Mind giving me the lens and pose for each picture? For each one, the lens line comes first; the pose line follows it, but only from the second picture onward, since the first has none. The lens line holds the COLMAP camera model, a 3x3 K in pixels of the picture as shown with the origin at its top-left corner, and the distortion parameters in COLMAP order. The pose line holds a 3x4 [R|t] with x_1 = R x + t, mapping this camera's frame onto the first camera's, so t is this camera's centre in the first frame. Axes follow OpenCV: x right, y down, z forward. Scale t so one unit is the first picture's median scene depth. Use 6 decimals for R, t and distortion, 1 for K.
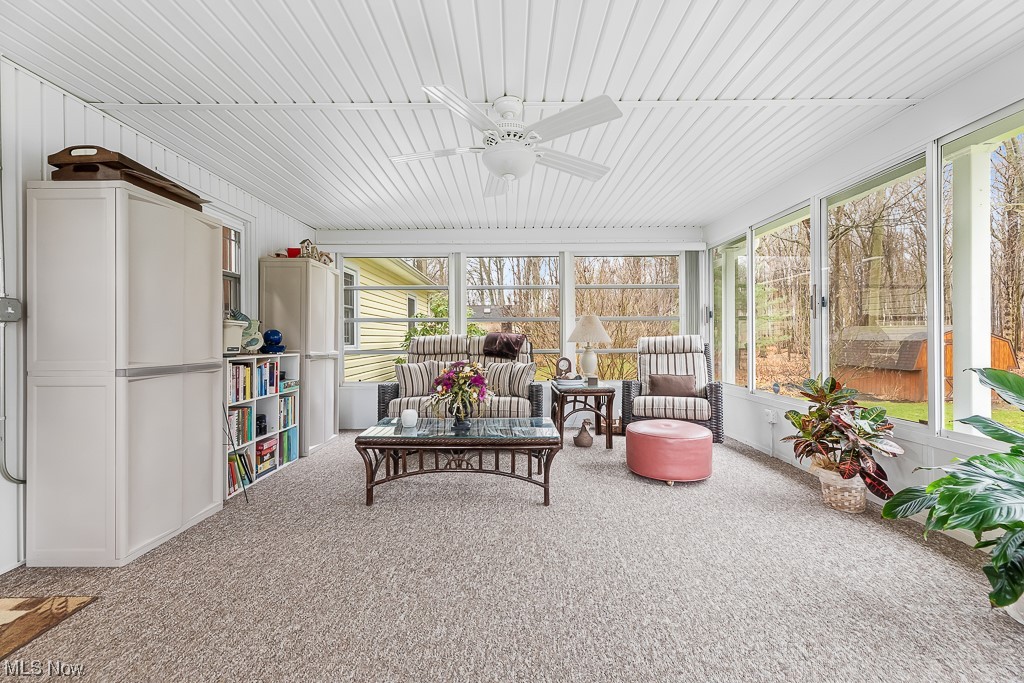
lens RADIAL K [[415.4, 0, 513.5], [0, 415.4, 337.7], [0, 0, 1]] dist [-0.000945, -0.000447]
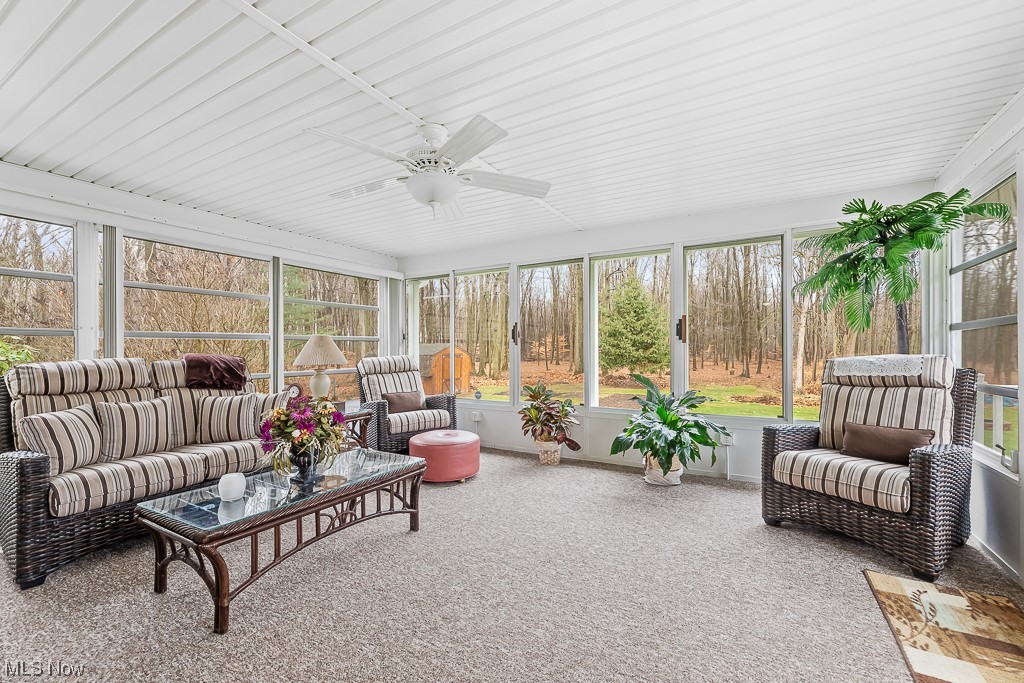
lens RADIAL K [[415.4, 0, 531.0], [0, 415.4, 348.1], [0, 0, 1]] dist [-0.000945, -0.000447]
pose [[0.494635, 0.006336, 0.869077, -0.570773], [0.004738, 0.999939, -0.009987, -0.020796], [-0.869088, 0.009058, 0.494575, 0.230316]]
